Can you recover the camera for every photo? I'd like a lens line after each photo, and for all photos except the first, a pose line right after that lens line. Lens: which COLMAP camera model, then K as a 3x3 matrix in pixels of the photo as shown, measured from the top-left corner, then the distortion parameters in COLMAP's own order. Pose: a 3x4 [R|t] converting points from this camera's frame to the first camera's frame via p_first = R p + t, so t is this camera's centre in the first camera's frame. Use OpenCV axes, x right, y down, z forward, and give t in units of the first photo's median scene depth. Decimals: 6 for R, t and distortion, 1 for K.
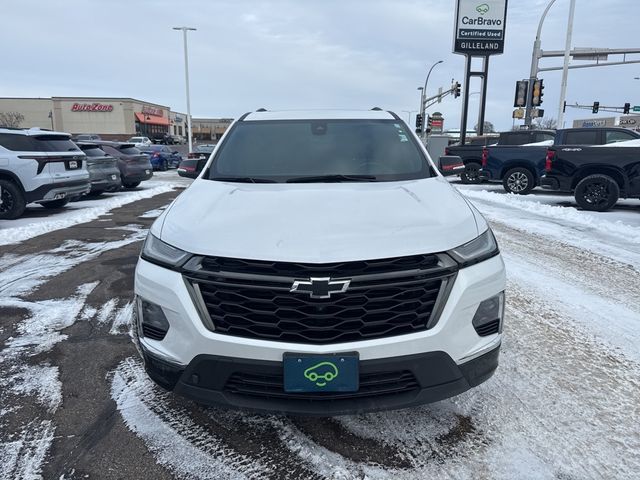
lens RADIAL K [[452.0, 0, 315.9], [0, 452.0, 225.6], [0, 0, 1]] dist [0.056118, -0.068264]
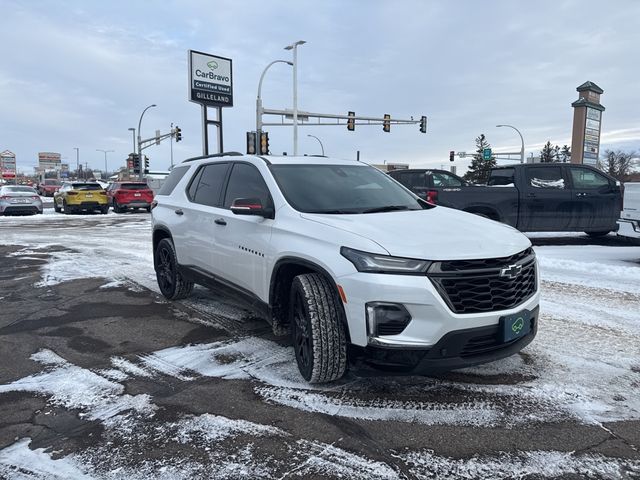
lens RADIAL K [[452.0, 0, 315.9], [0, 452.0, 225.6], [0, 0, 1]] dist [0.056118, -0.068264]
pose [[0.801309, -0.049124, 0.596230, -0.115467], [0.102445, 0.993169, -0.055855, -0.000319], [-0.589413, 0.105838, 0.800868, 0.007933]]
